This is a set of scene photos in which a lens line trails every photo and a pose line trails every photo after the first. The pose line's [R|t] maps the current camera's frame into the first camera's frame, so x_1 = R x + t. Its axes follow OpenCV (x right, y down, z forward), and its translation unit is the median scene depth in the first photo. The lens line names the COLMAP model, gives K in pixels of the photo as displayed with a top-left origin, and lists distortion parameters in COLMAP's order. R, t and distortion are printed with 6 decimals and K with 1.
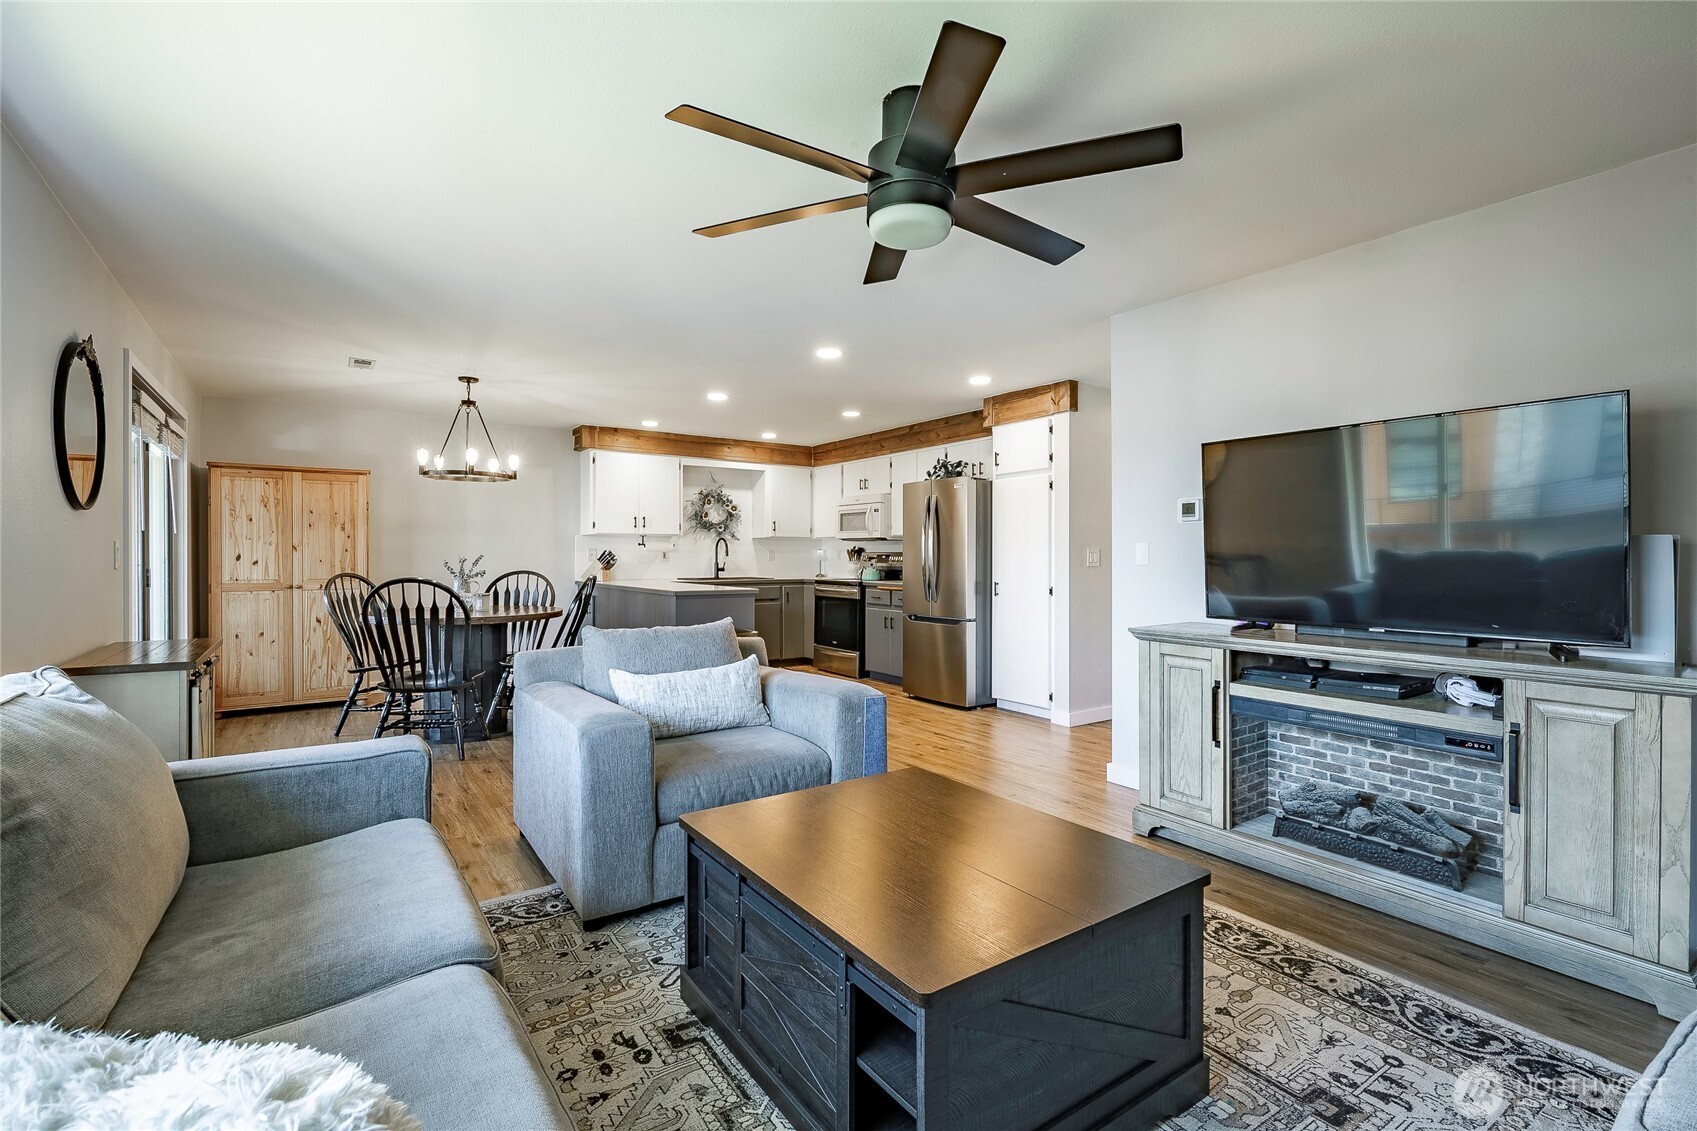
lens RADIAL K [[747.4, 0, 861.0], [0, 747.4, 573.6], [0, 0, 1]] dist [-0.006584, -0.002781]
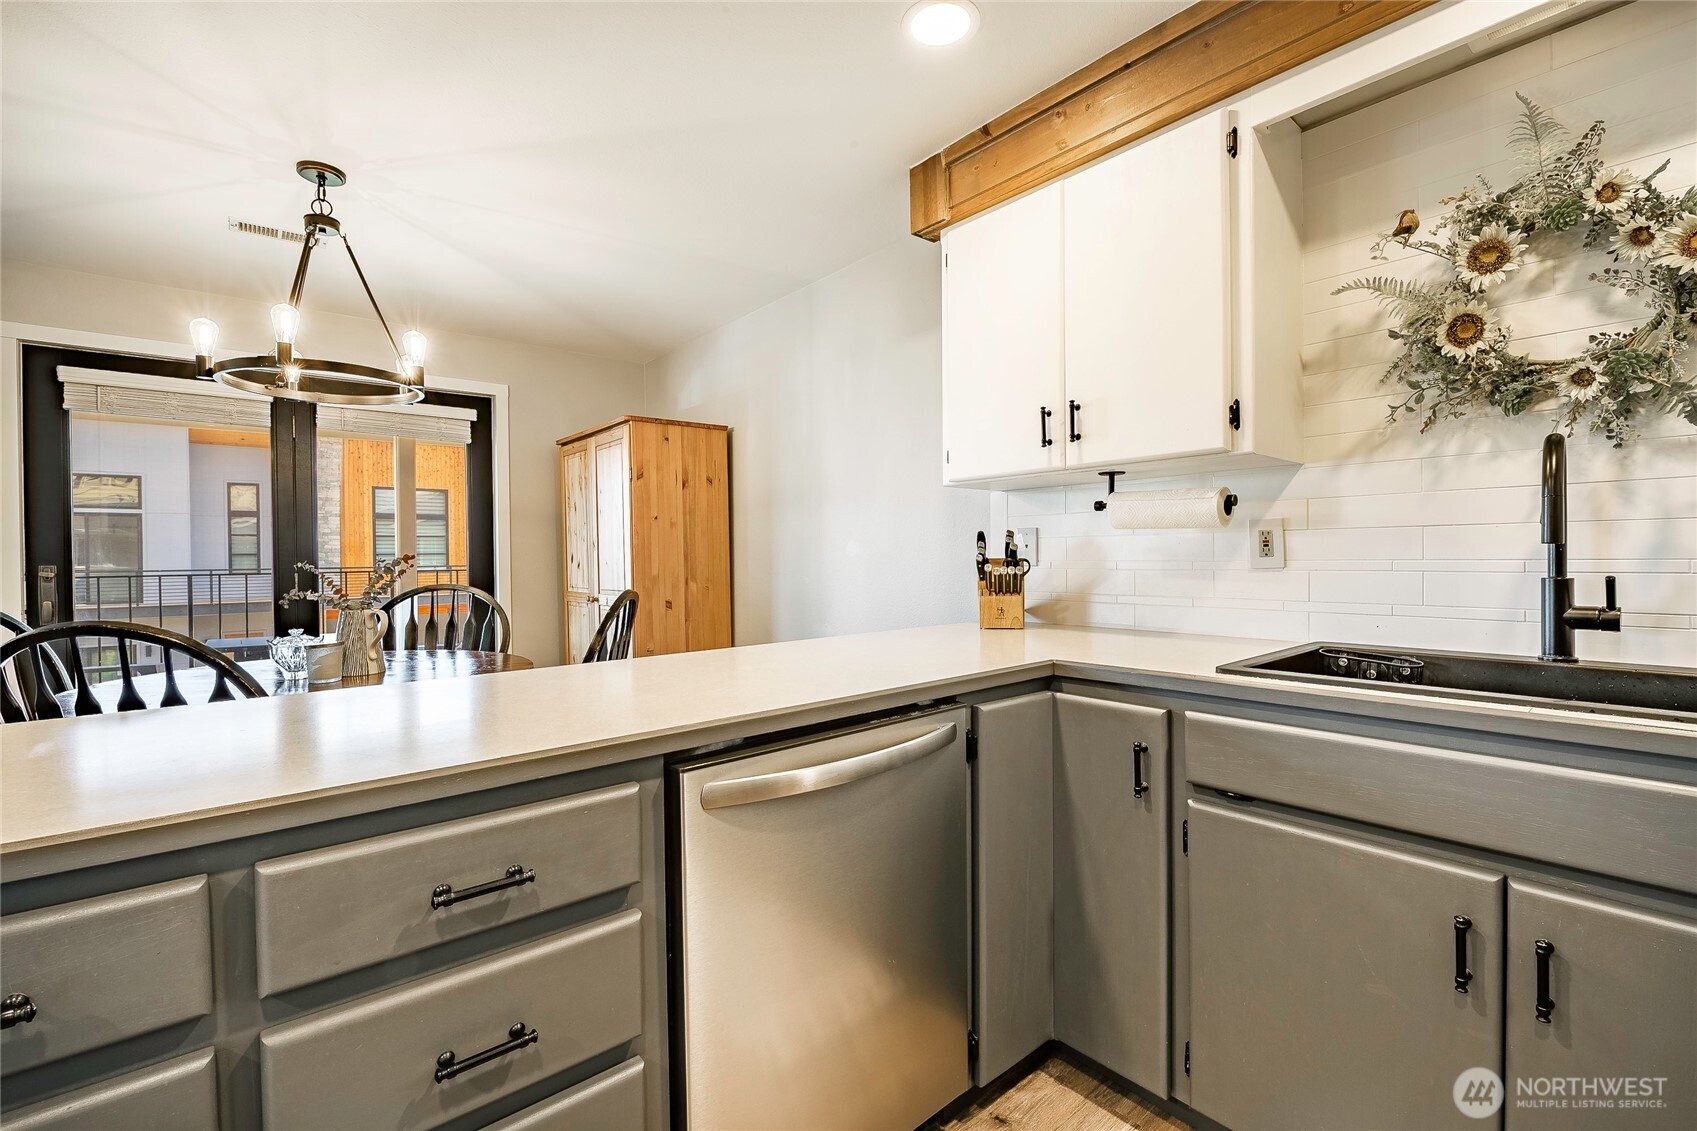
lens RADIAL K [[747.4, 0, 839.1], [0, 747.4, 558.7], [0, 0, 1]] dist [-0.006584, -0.002781]
pose [[0.066030, 0.005059, -0.997805, -0.038688], [-0.012982, 0.999907, 0.004210, -0.025179], [0.997733, 0.012676, 0.066089, 1.131313]]
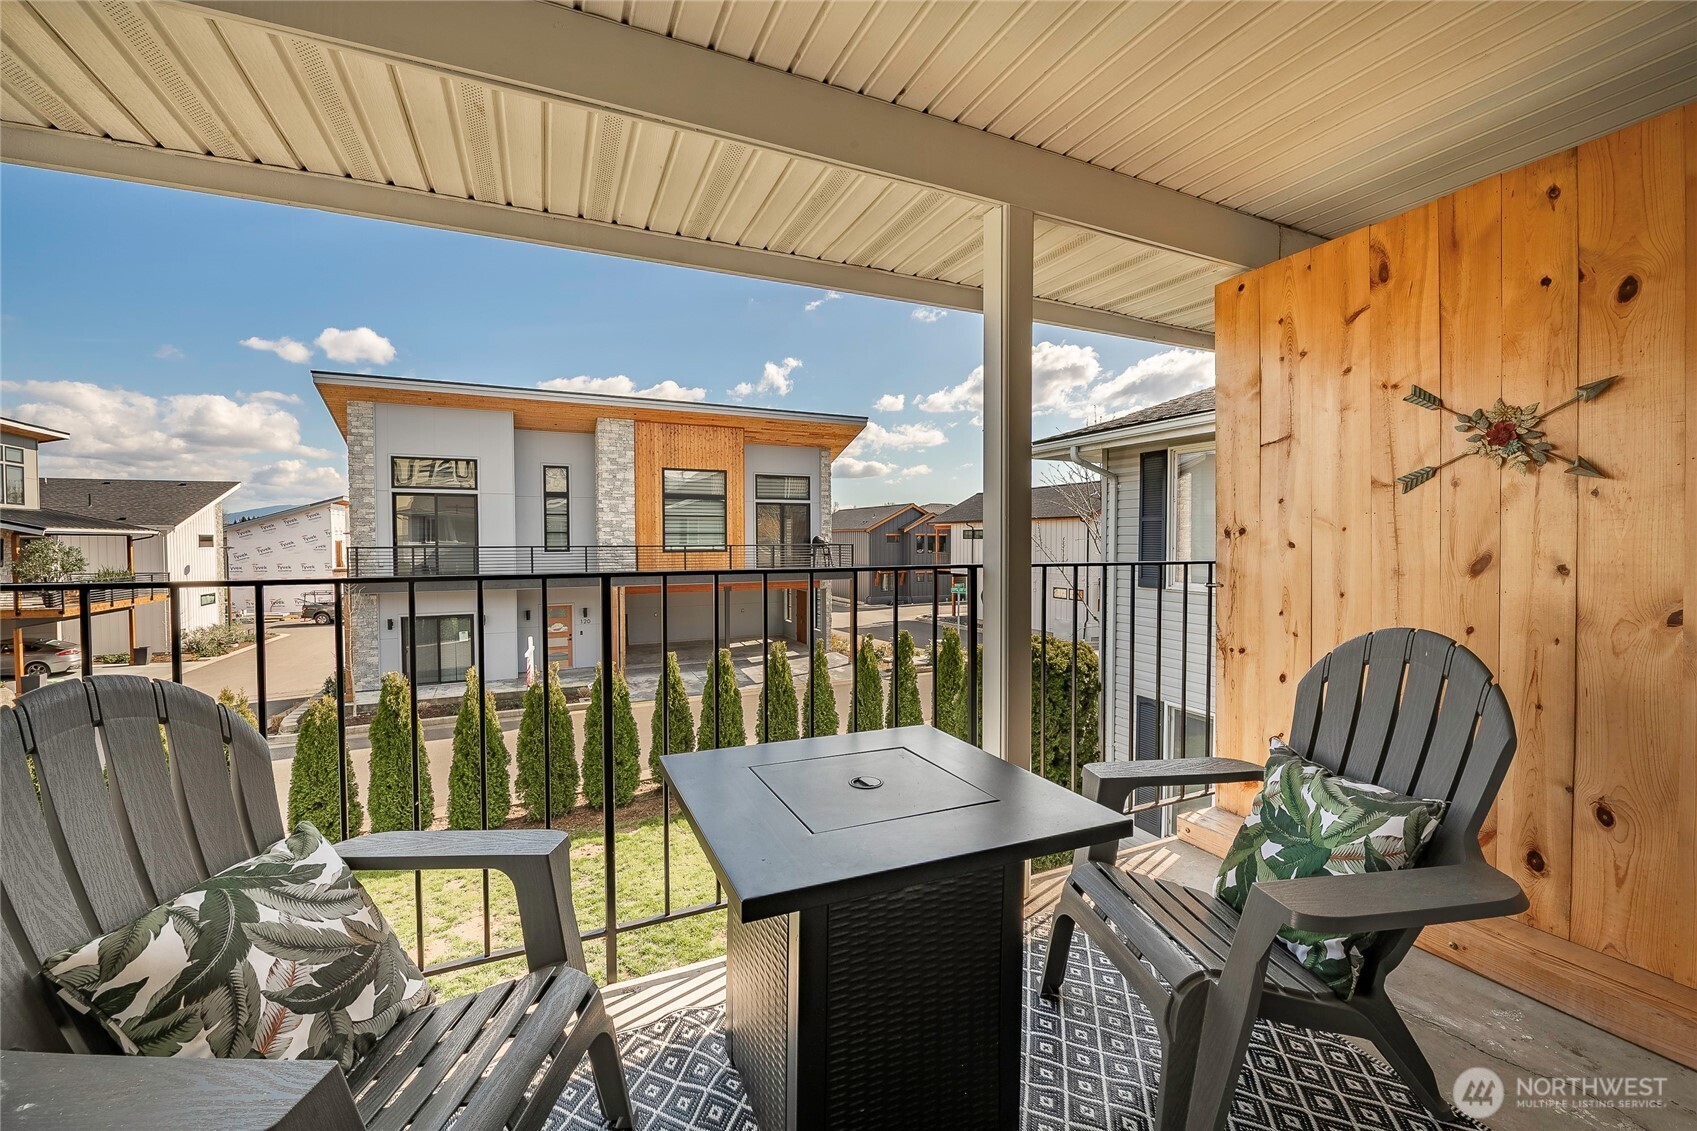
lens RADIAL K [[683.5, 0, 865.6], [0, 683.5, 558.6], [0, 0, 1]] dist [-0.016624, -0.000534]
pose [[-0.168208, 0.029580, -0.985308, -0.617834], [-0.023021, 0.999159, 0.033926, -0.013673], [0.985483, 0.028389, -0.167385, 0.652146]]
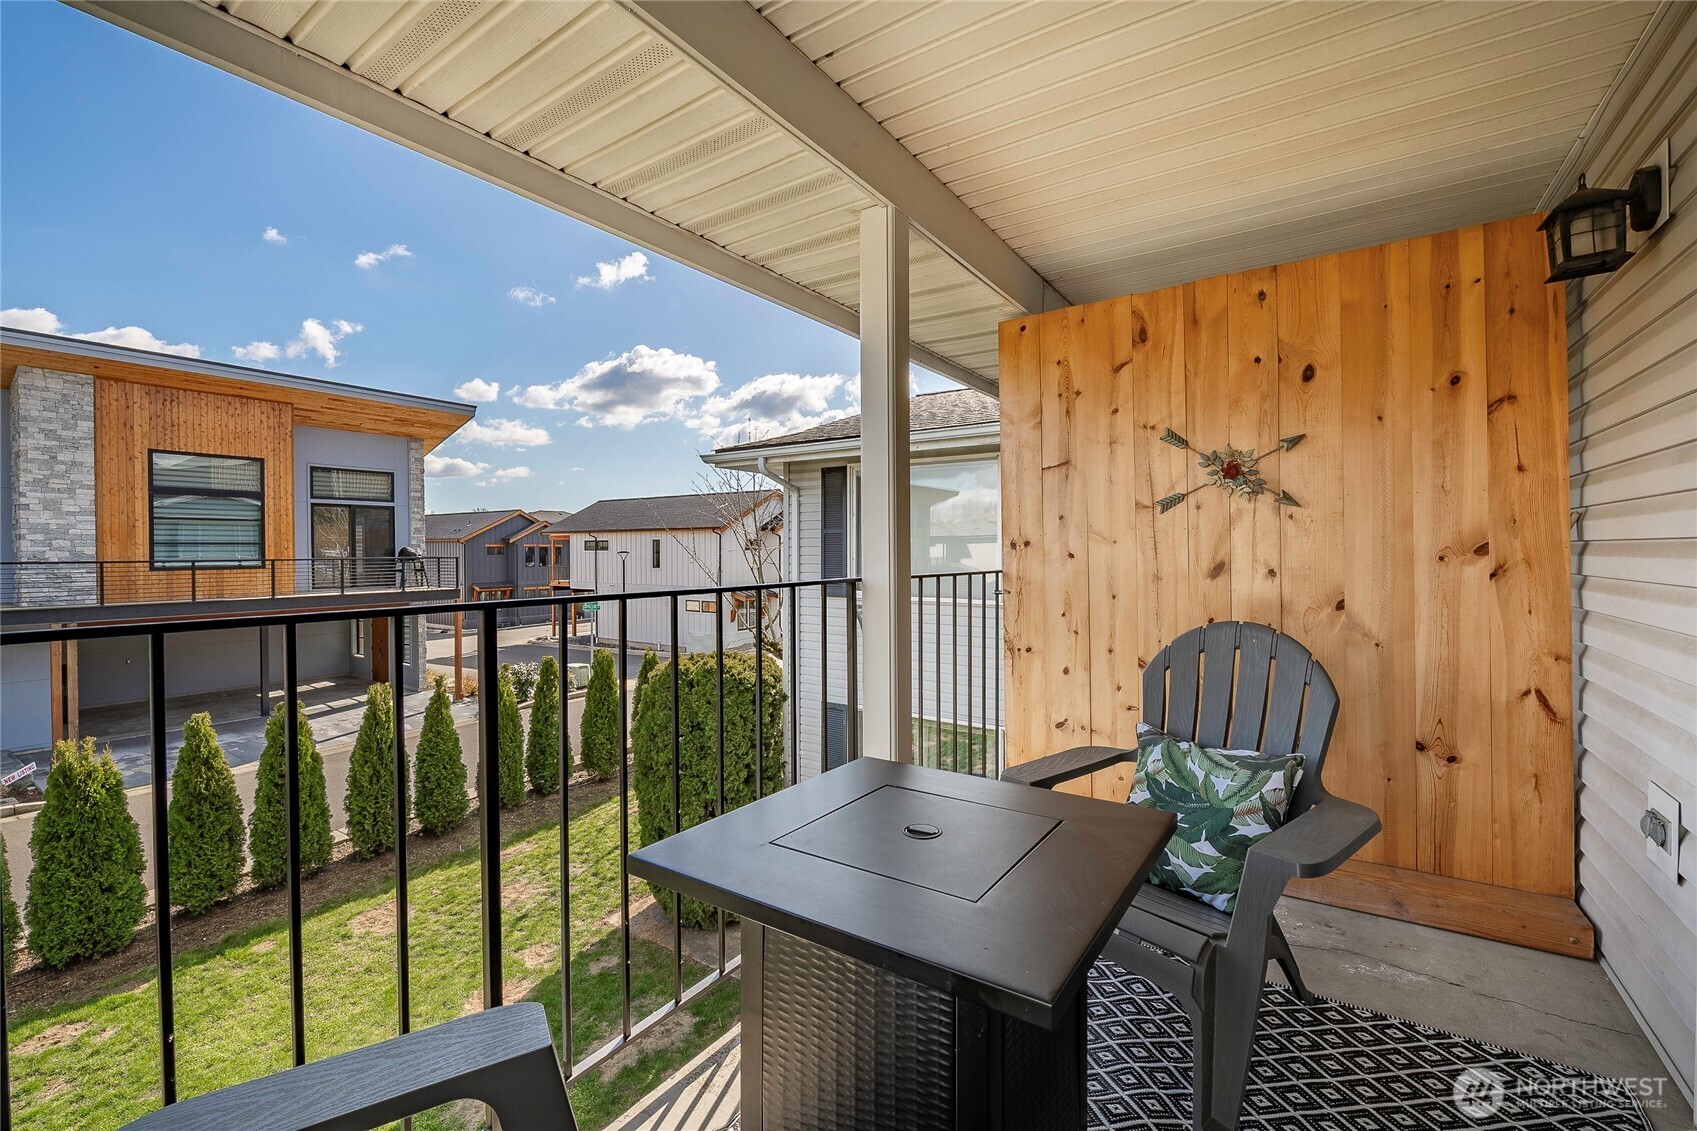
lens RADIAL K [[705.3, 0, 858.8], [0, 705.3, 557.5], [0, 0, 1]] dist [-0.007858, -0.002818]
pose [[0.361094, 0.010620, -0.932469, -0.667366], [-0.021050, 0.999773, 0.003235, -0.010363], [0.932292, 0.018460, 0.361236, 0.486293]]
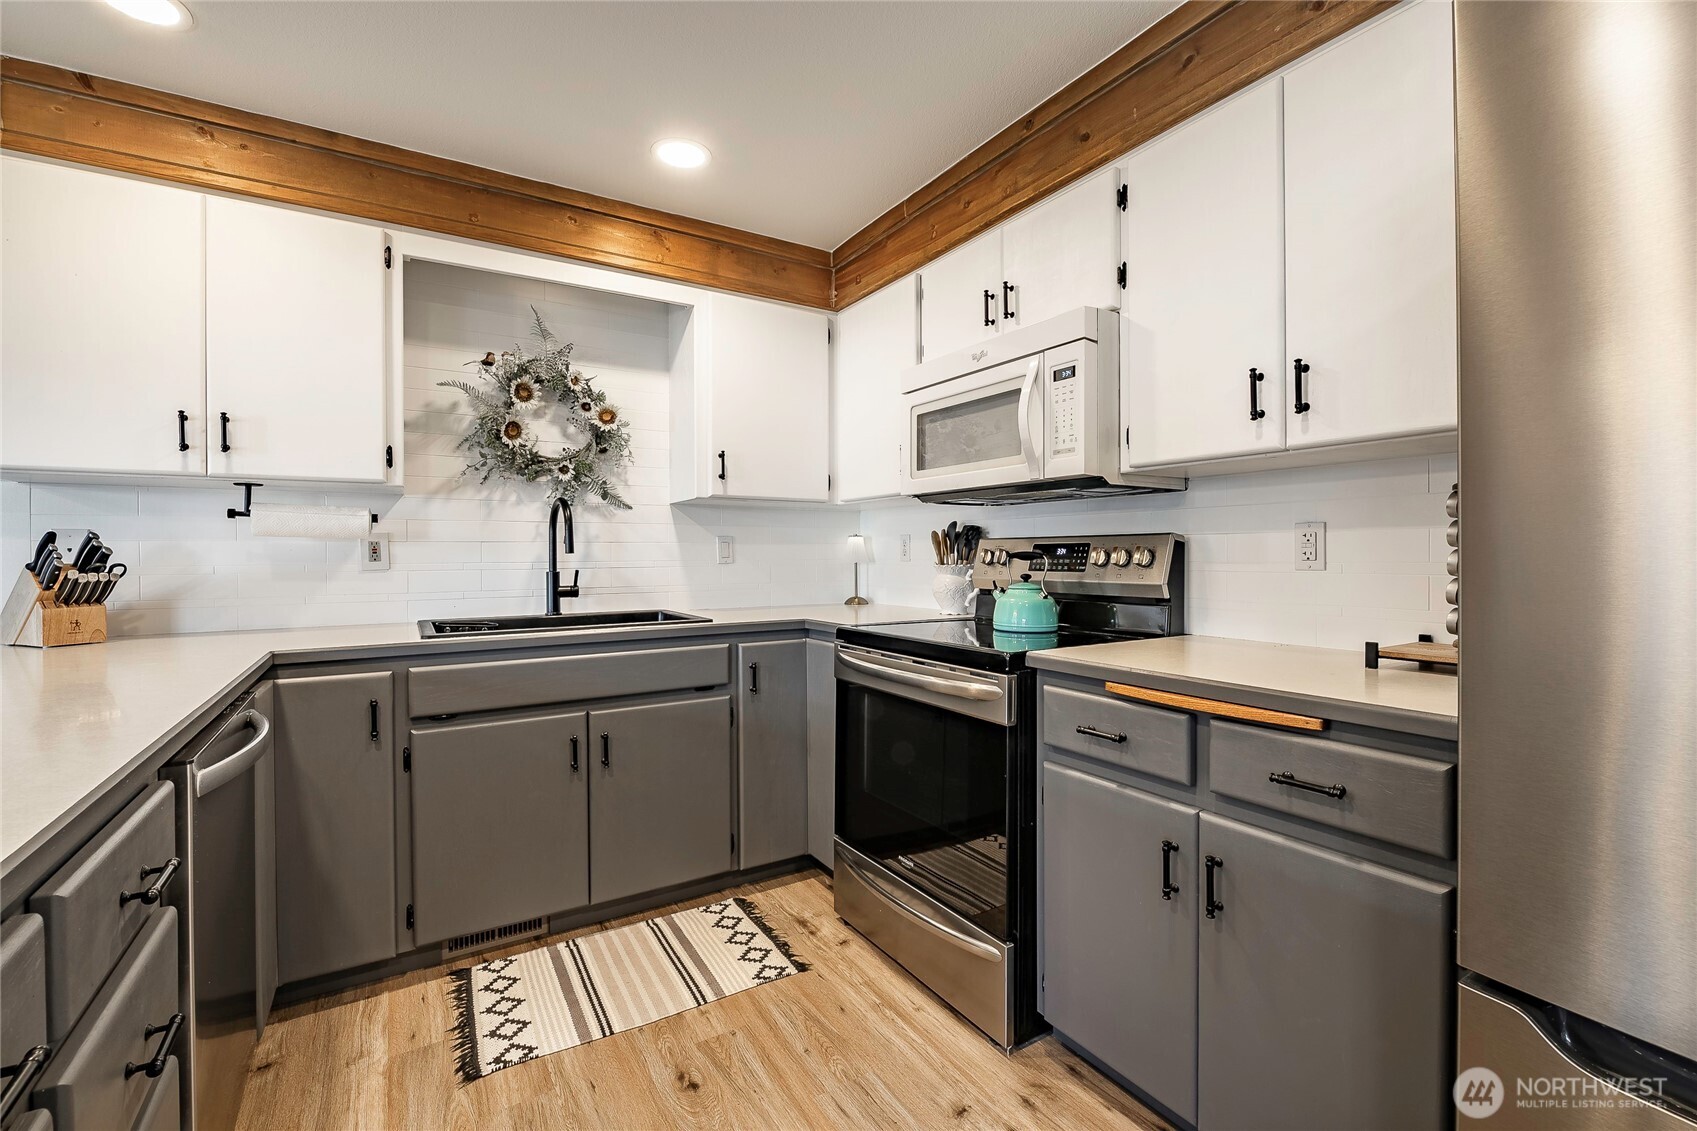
lens RADIAL K [[747.4, 0, 857.7], [0, 747.4, 554.3], [0, 0, 1]] dist [-0.006584, -0.002781]
pose [[0.997403, -0.006899, -0.071698, -0.041974], [0.005000, 0.999633, -0.026632, -0.018278], [0.071855, 0.026204, 0.997071, 0.929944]]
